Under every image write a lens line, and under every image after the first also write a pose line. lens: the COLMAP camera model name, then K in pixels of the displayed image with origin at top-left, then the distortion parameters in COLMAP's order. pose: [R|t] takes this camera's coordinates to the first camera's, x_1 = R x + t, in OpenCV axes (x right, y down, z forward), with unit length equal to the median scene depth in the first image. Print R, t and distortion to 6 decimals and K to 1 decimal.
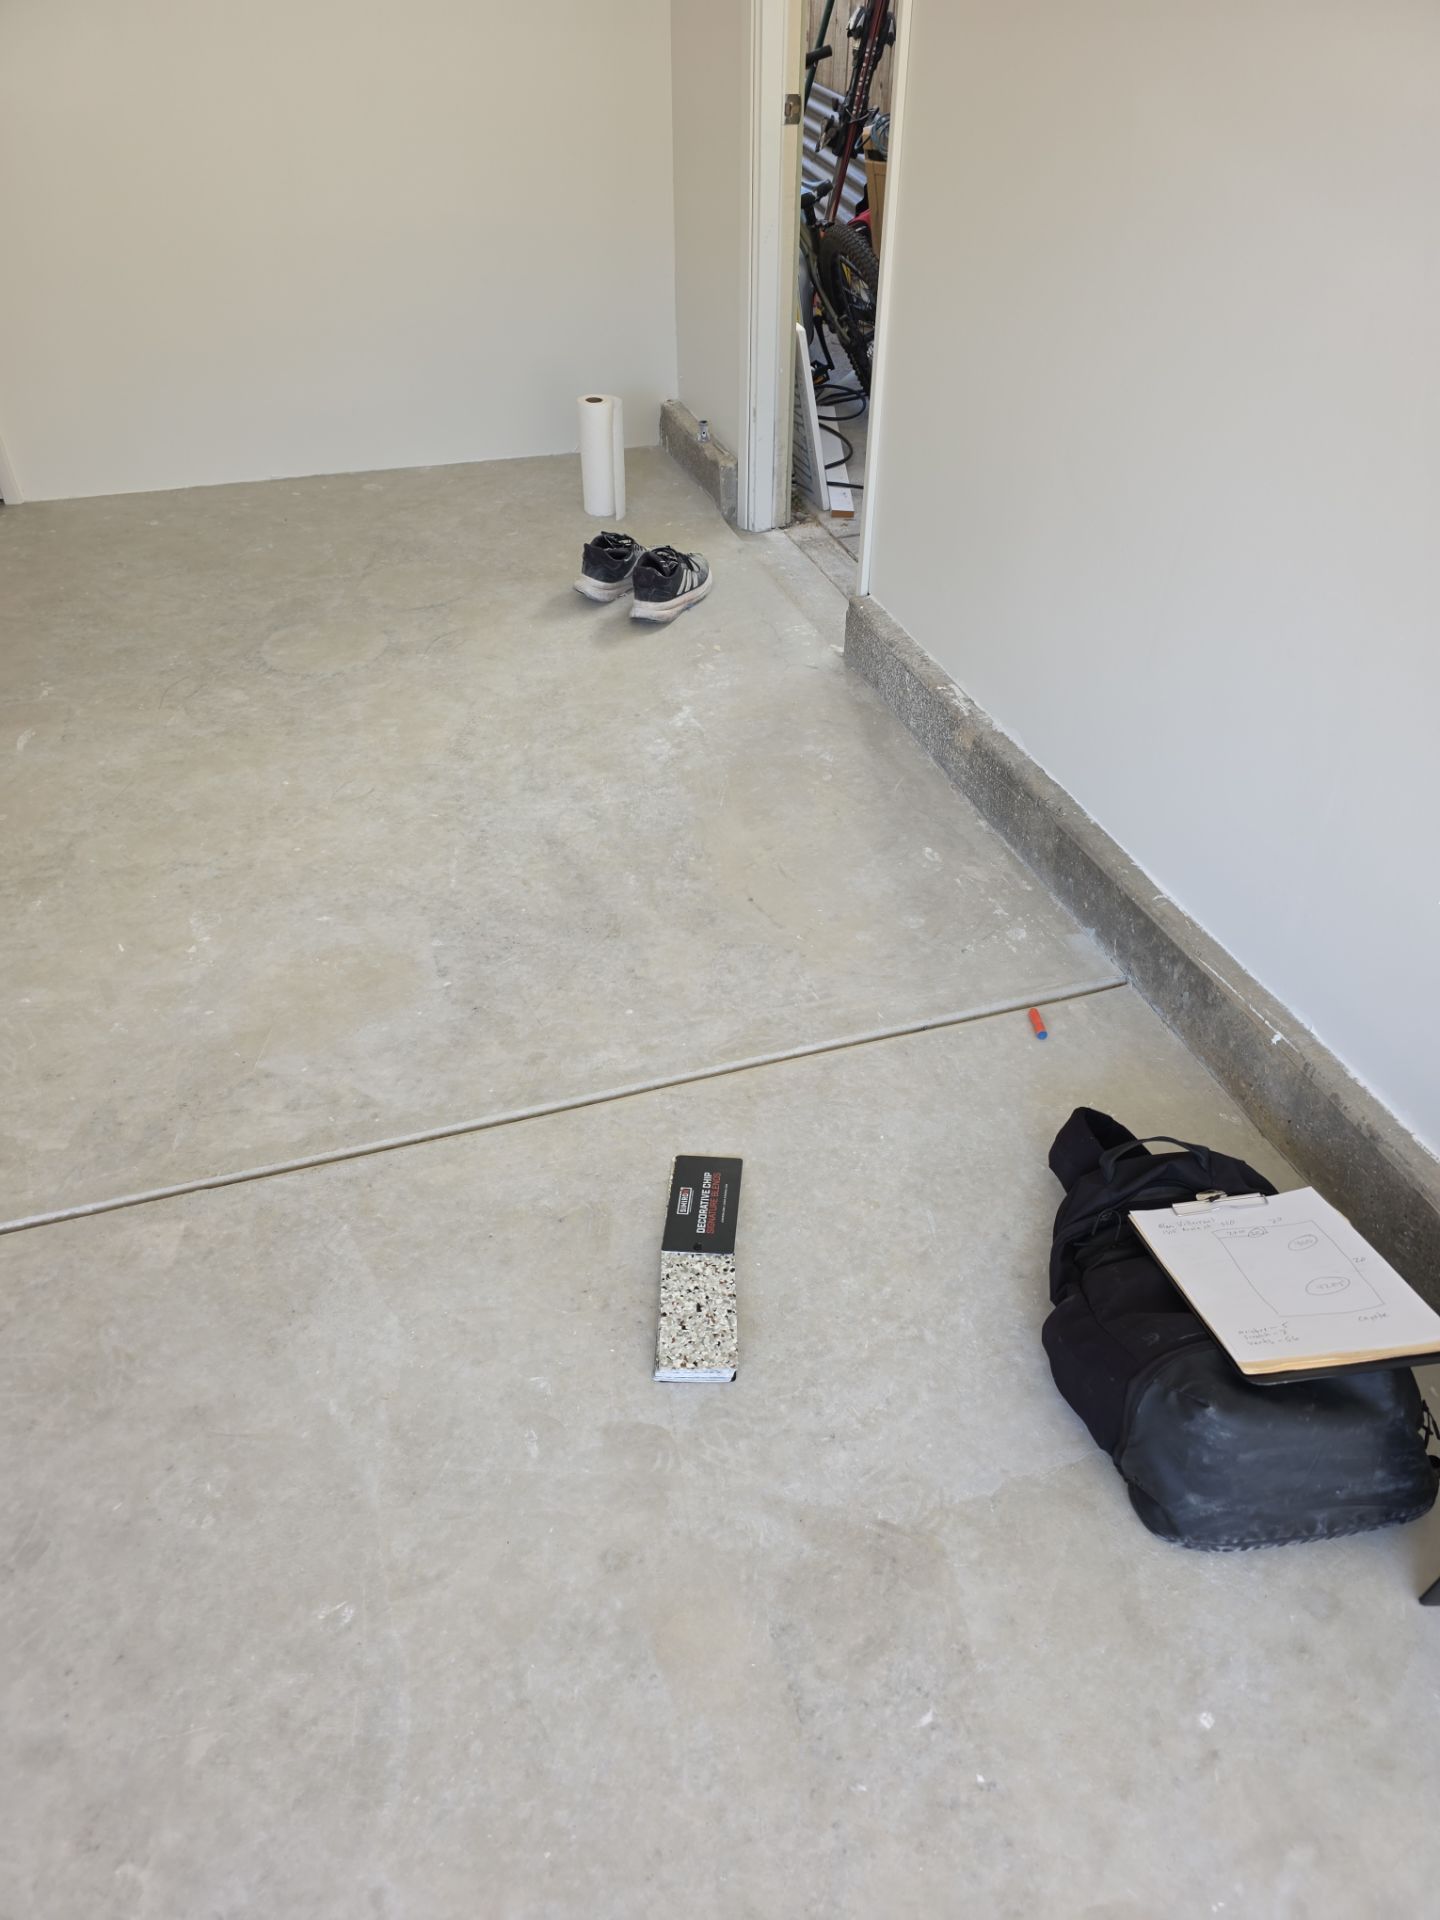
lens RADIAL K [[1563.4, 0, 720.0], [0, 1563.4, 960.0], [0, 0, 1]] dist [-0.072807, -0.002344]
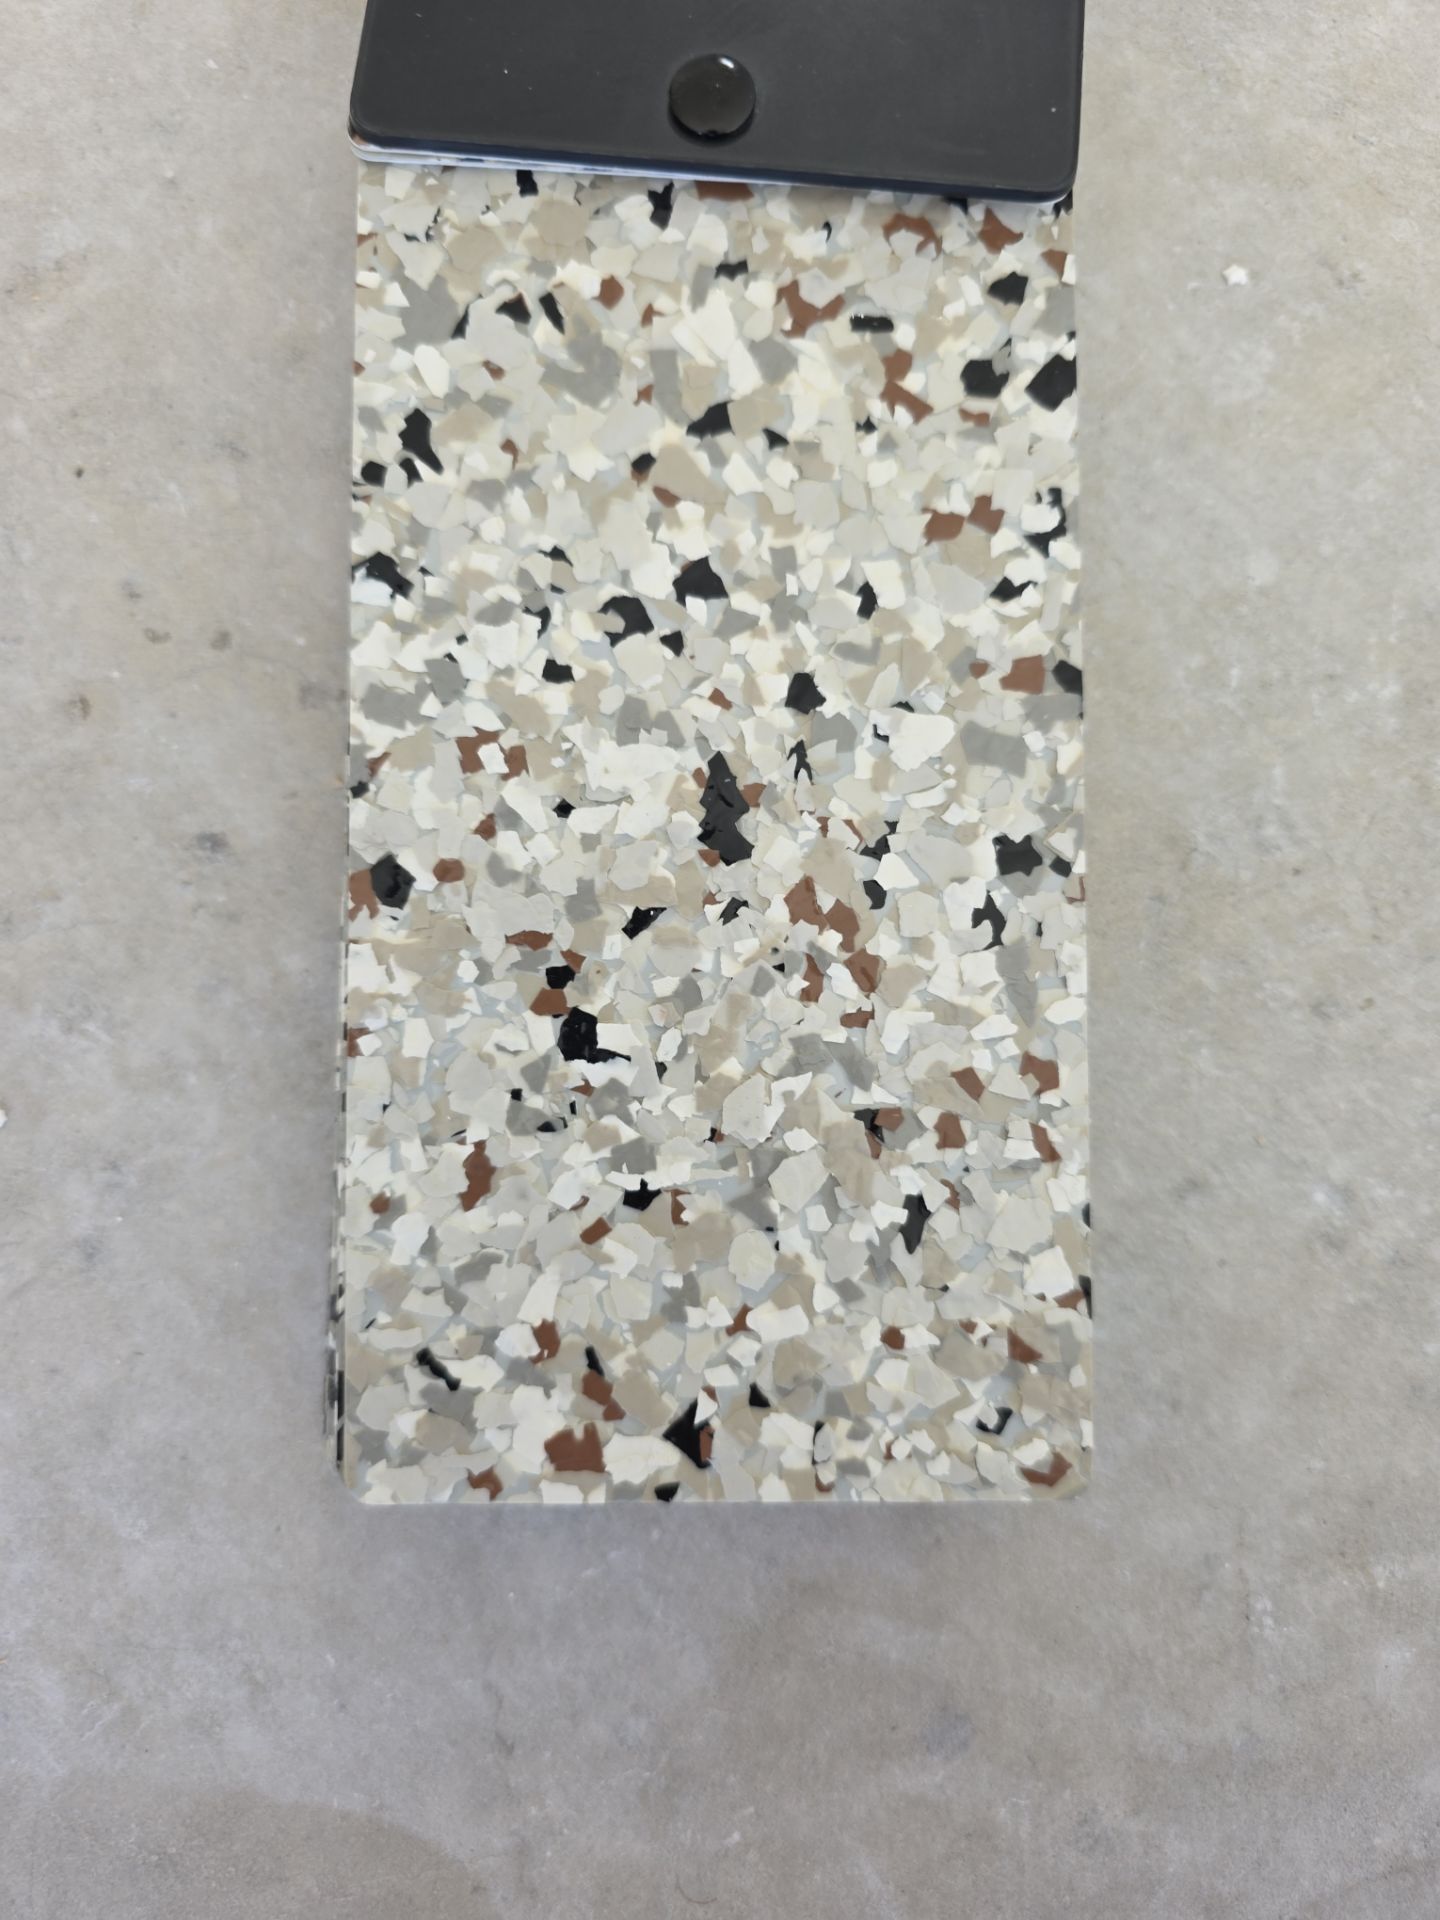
lens RADIAL K [[1563.4, 0, 720.0], [0, 1563.4, 960.0], [0, 0, 1]] dist [-0.072807, -0.002344]
pose [[0.999851, 0.009163, 0.014638, -0.015288], [-0.016862, 0.701000, 0.712962, 0.158291], [-0.003728, -0.713102, 0.701050, 0.928819]]
